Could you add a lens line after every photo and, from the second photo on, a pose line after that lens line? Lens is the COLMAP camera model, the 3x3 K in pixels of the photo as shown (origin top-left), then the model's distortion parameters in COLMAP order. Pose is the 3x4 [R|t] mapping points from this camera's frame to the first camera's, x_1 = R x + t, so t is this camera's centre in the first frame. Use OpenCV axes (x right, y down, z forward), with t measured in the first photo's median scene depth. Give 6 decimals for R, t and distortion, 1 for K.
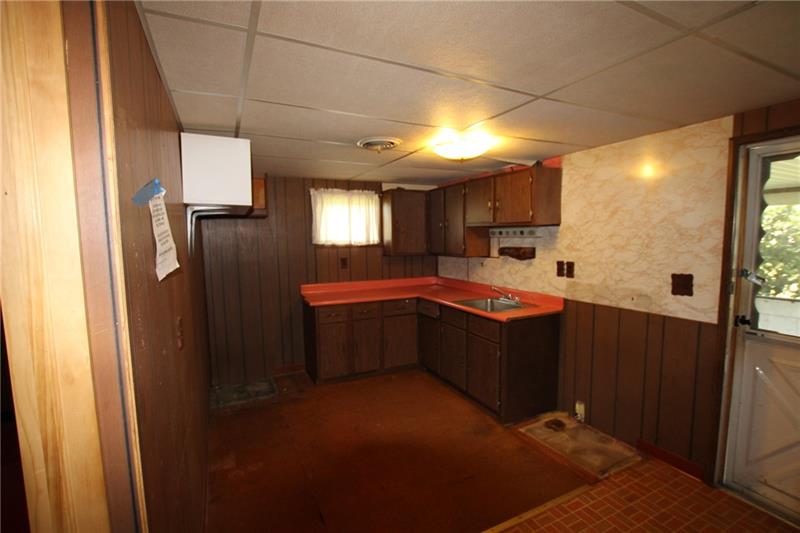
lens RADIAL K [[372.4, 0, 400.0], [0, 372.4, 266.5], [0, 0, 1]] dist [-0.024125, 0.000292]
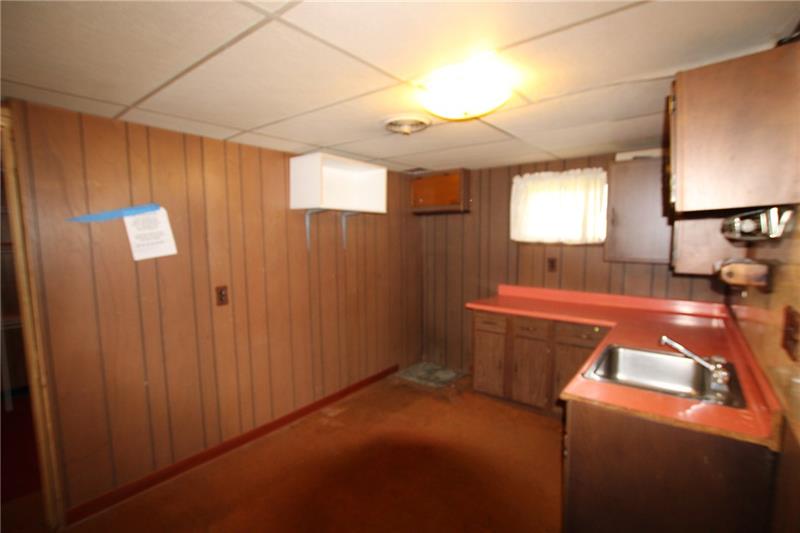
lens RADIAL K [[372.4, 0, 400.0], [0, 372.4, 266.5], [0, 0, 1]] dist [-0.024125, 0.000292]
pose [[0.426699, 0.088172, -0.900085, 0.436125], [-0.056454, 0.995892, 0.070794, -0.045263], [0.902630, 0.020606, 0.429924, 0.371652]]
